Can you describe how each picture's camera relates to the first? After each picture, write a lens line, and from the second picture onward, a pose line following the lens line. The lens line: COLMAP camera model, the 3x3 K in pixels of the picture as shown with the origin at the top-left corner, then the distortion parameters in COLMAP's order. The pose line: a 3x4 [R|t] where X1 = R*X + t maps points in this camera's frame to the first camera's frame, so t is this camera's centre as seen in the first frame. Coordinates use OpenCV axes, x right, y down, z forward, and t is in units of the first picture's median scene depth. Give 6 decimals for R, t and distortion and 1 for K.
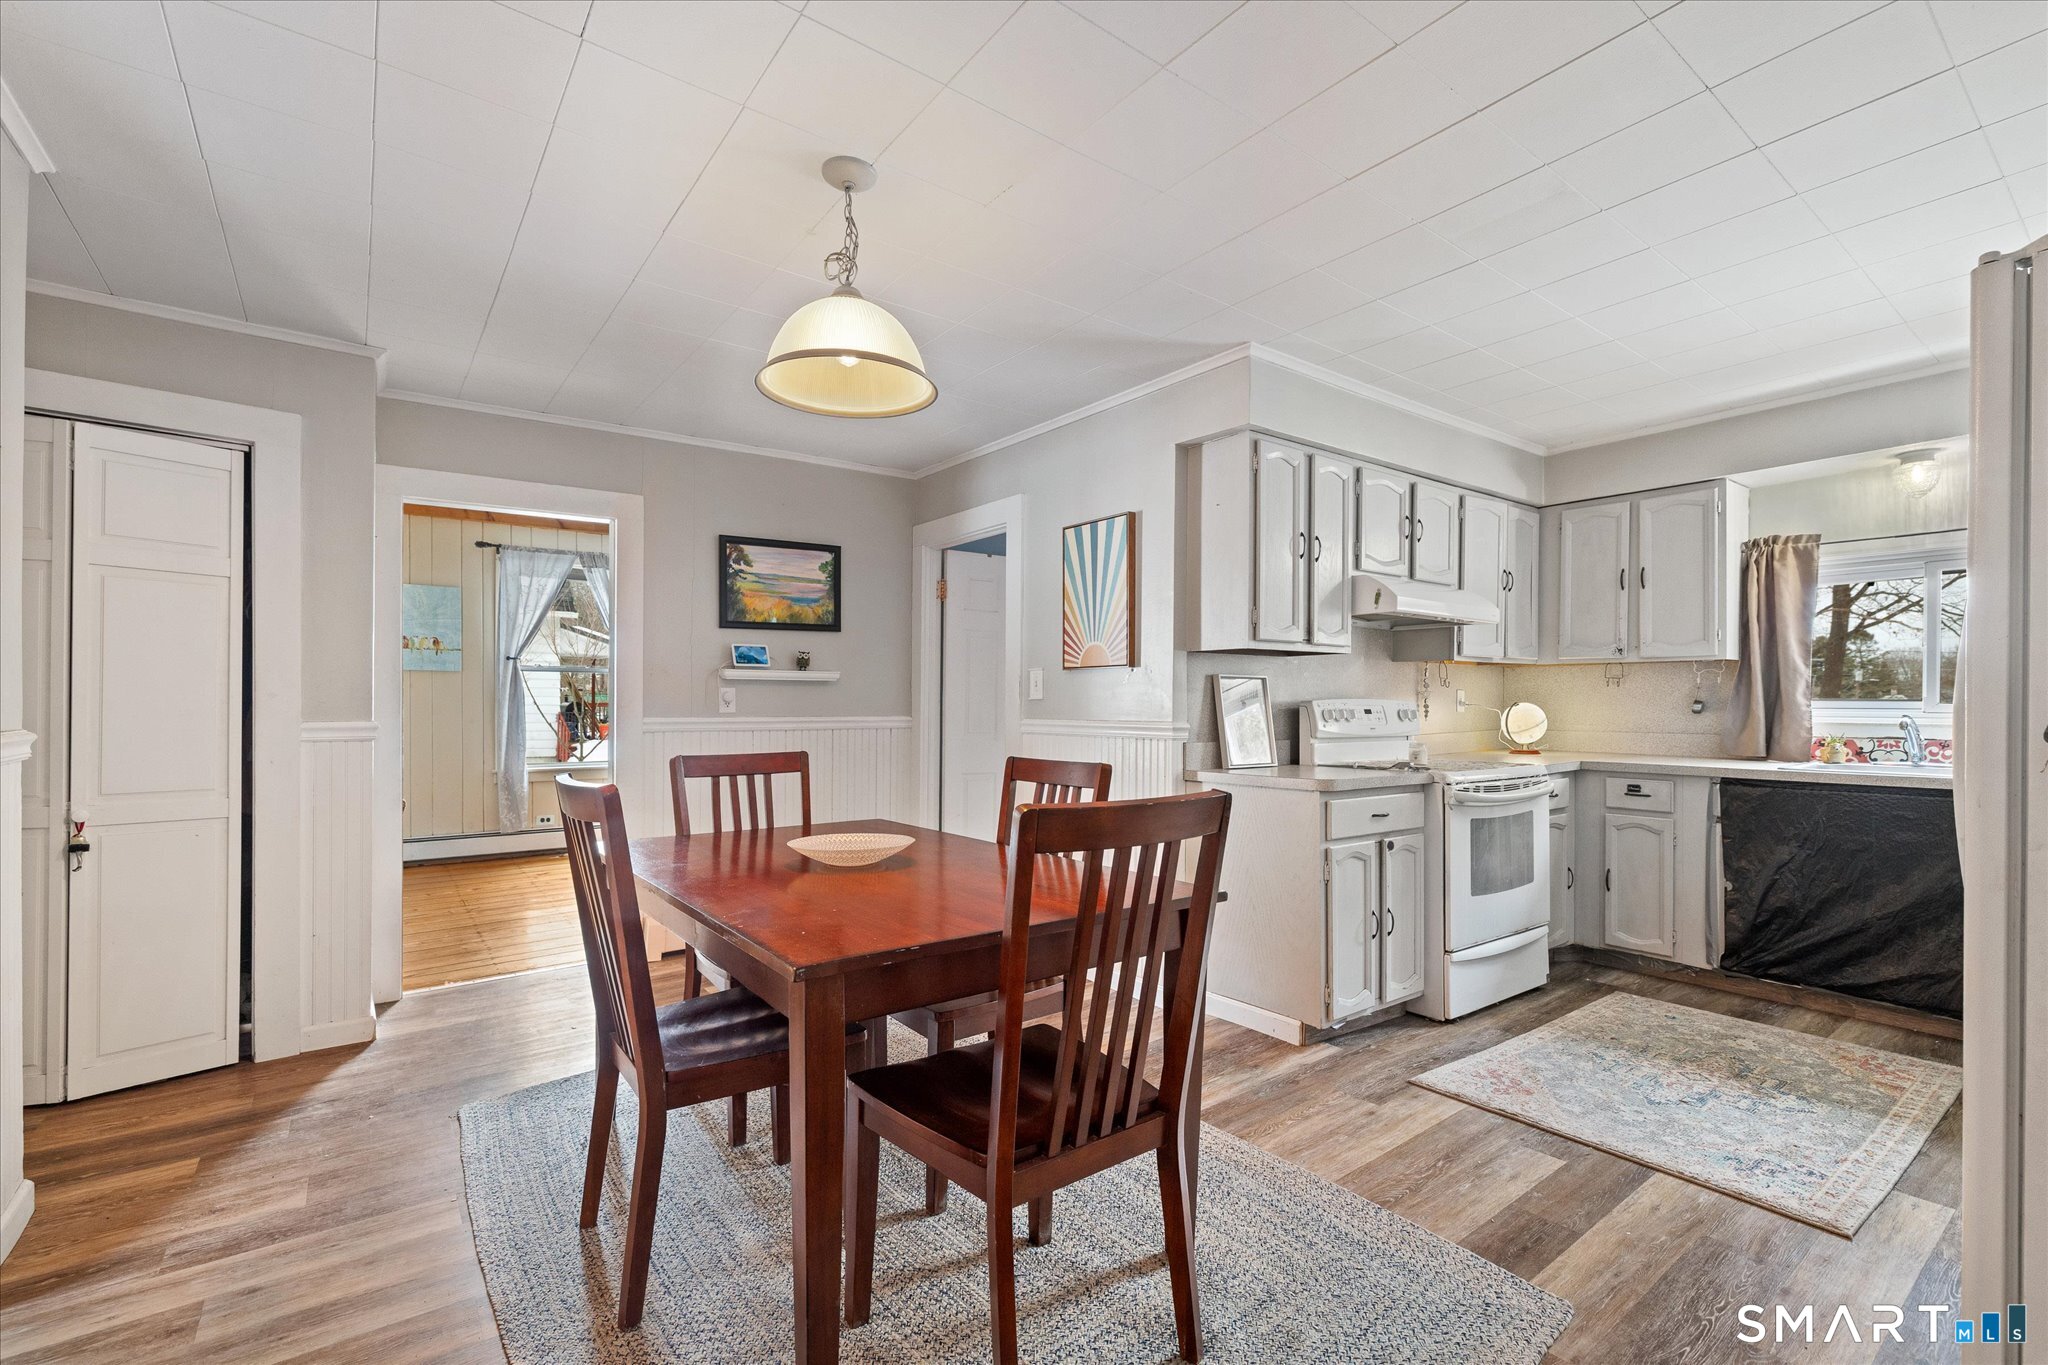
lens RADIAL K [[891.8, 0, 1026.5], [0, 891.8, 713.5], [0, 0, 1]] dist [-0.001564, 0.000593]
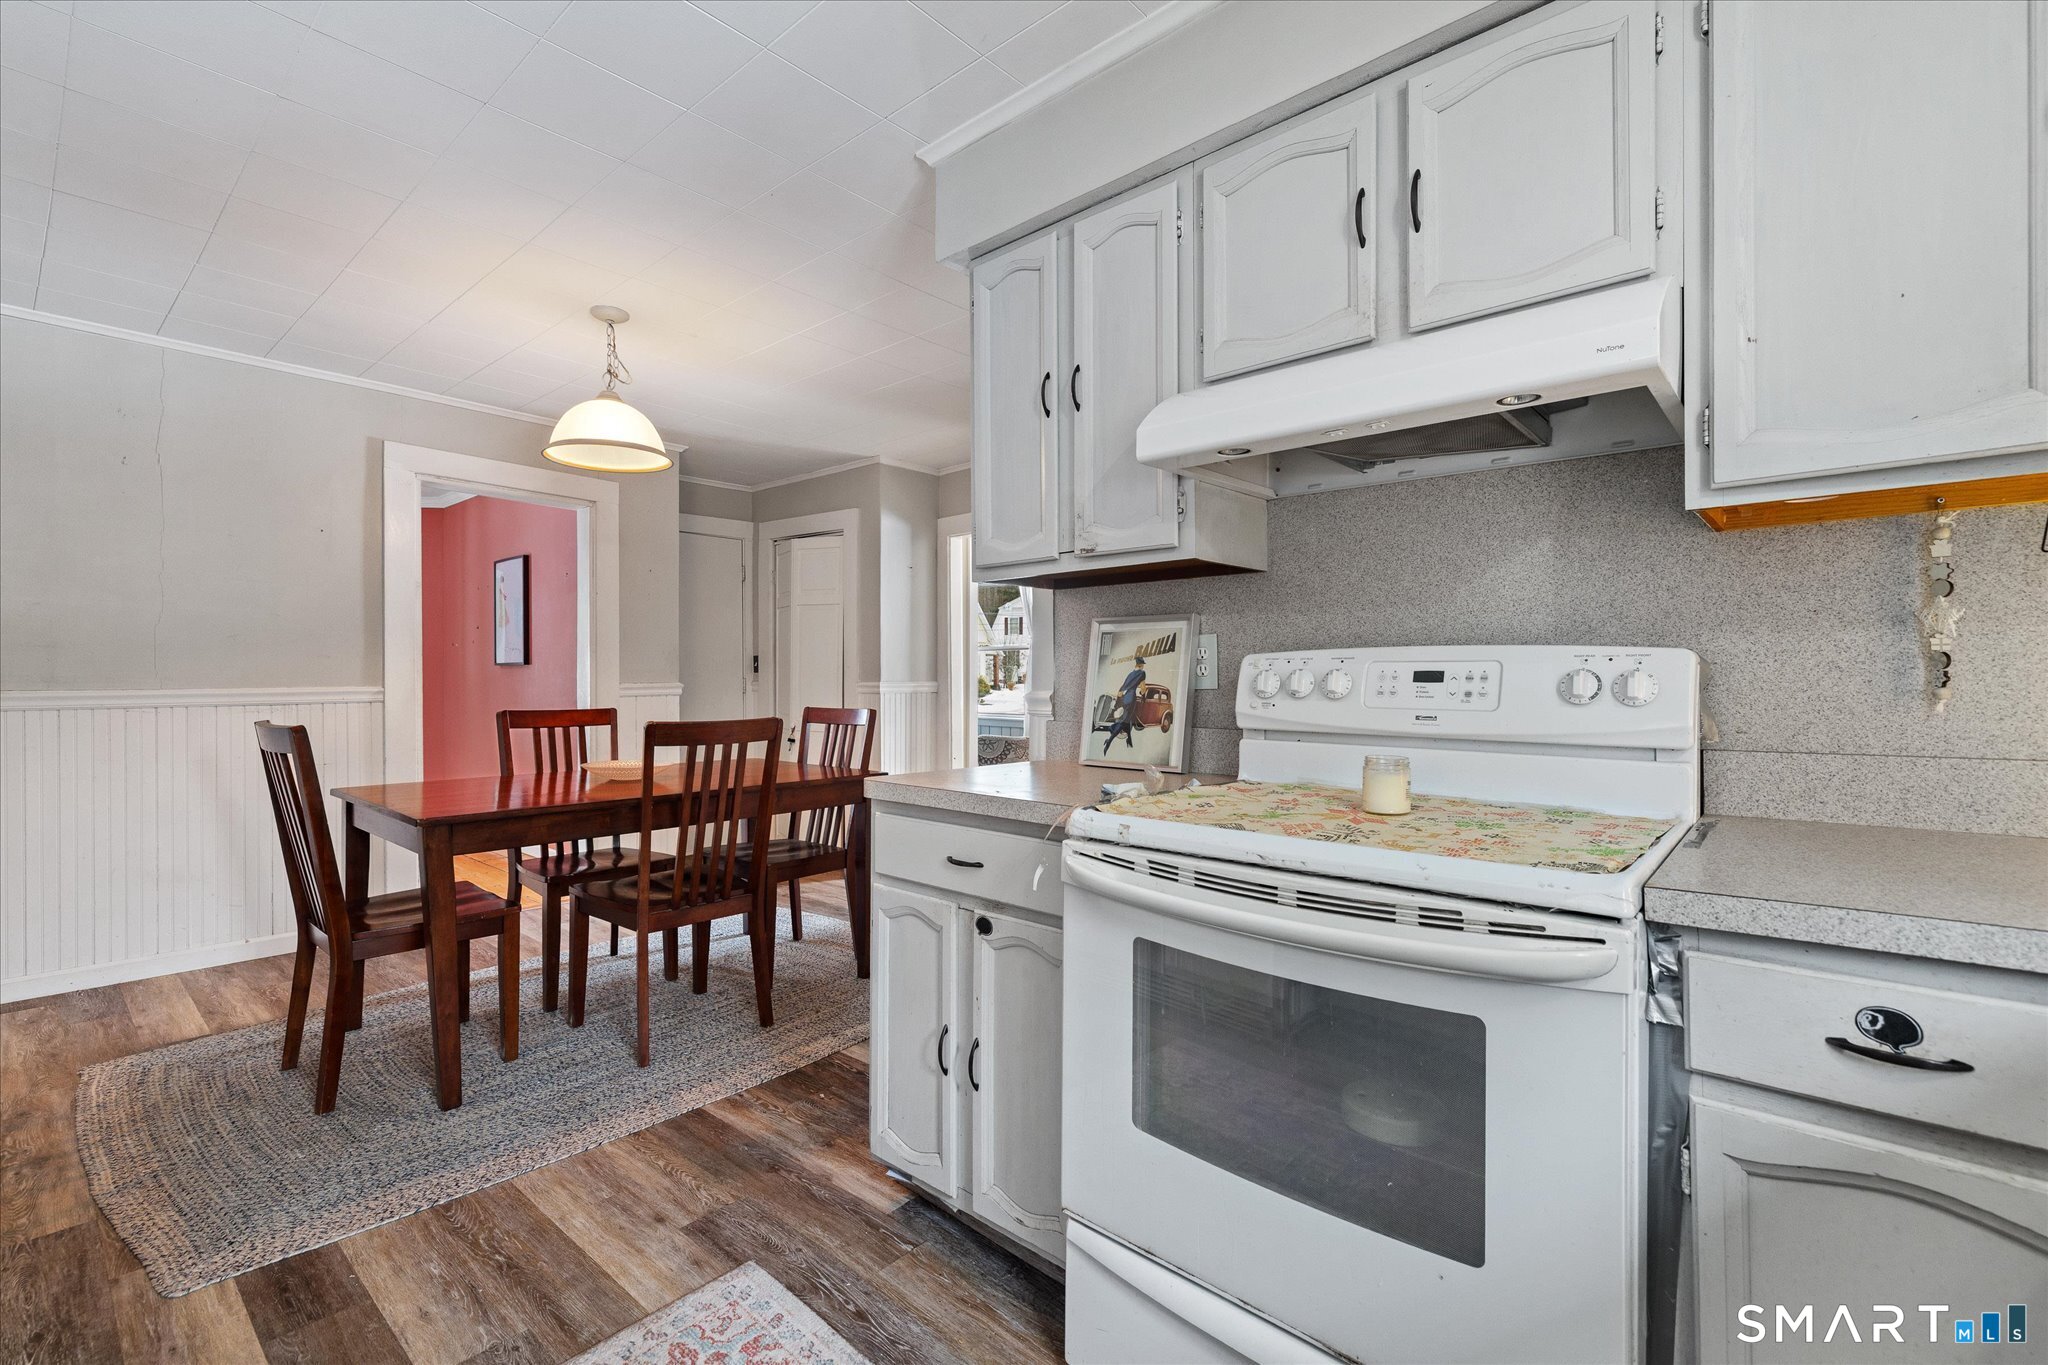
lens RADIAL K [[880.7, 0, 1027.2], [0, 880.7, 687.9], [0, 0, 1]] dist [-0.001268, -0.000425]
pose [[0.214783, 0.010807, -0.976602, 0.809017], [-0.005557, 0.999936, 0.009843, 0.000180], [0.976646, 0.003313, 0.214830, 0.795899]]
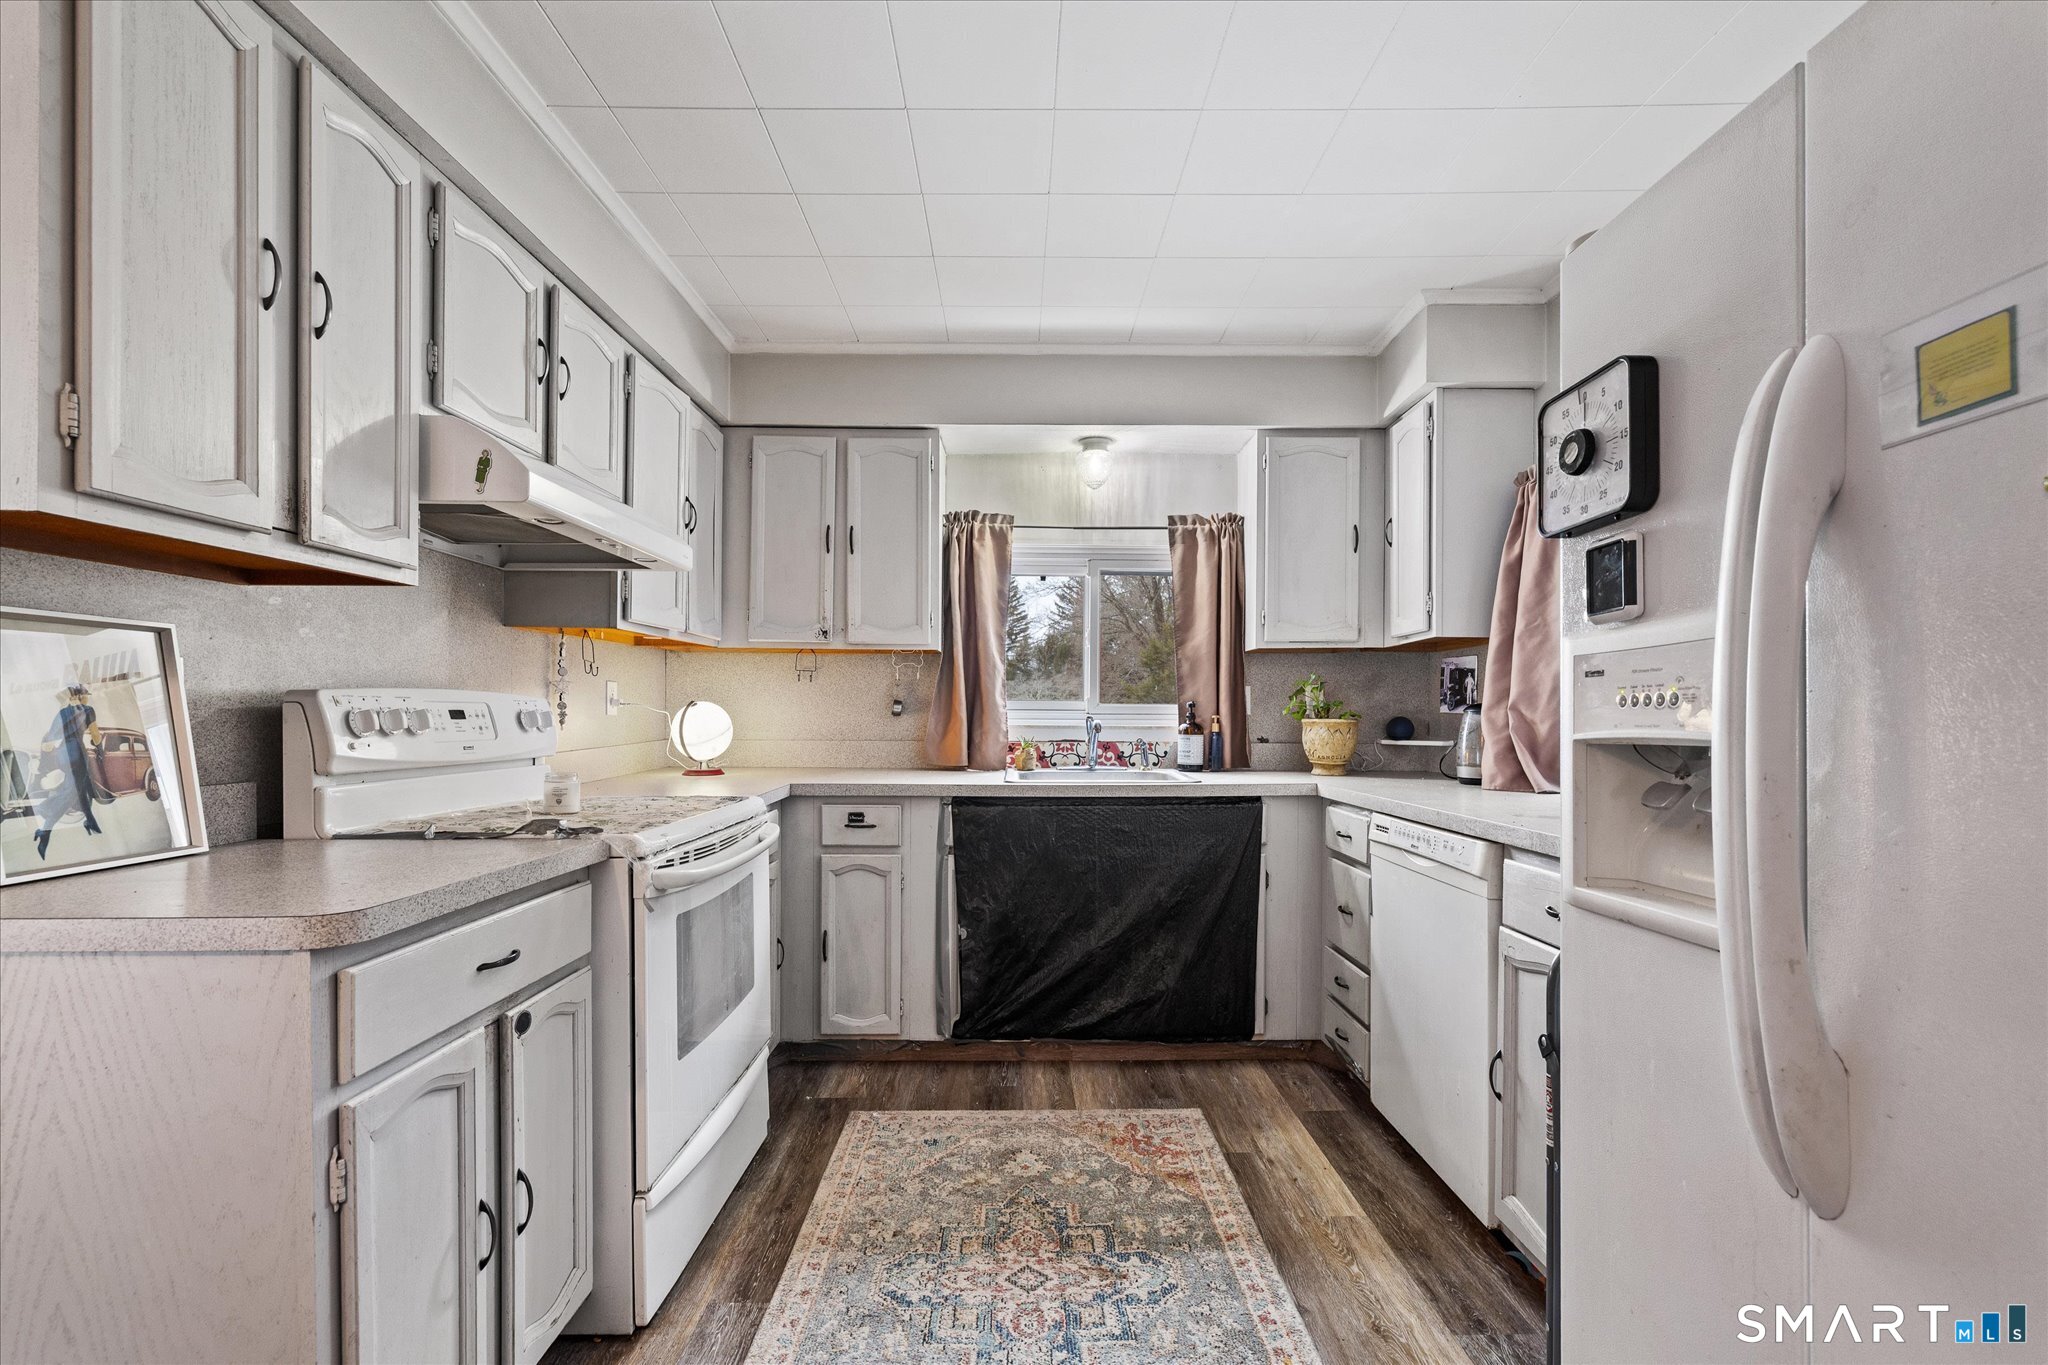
lens RADIAL K [[891.8, 0, 1026.5], [0, 891.8, 713.5], [0, 0, 1]] dist [-0.001564, 0.000593]
pose [[0.587142, -0.001658, 0.809483, 0.176818], [0.005743, 0.999981, -0.002118, 0.000178], [-0.809464, 0.005892, 0.587140, 0.479059]]
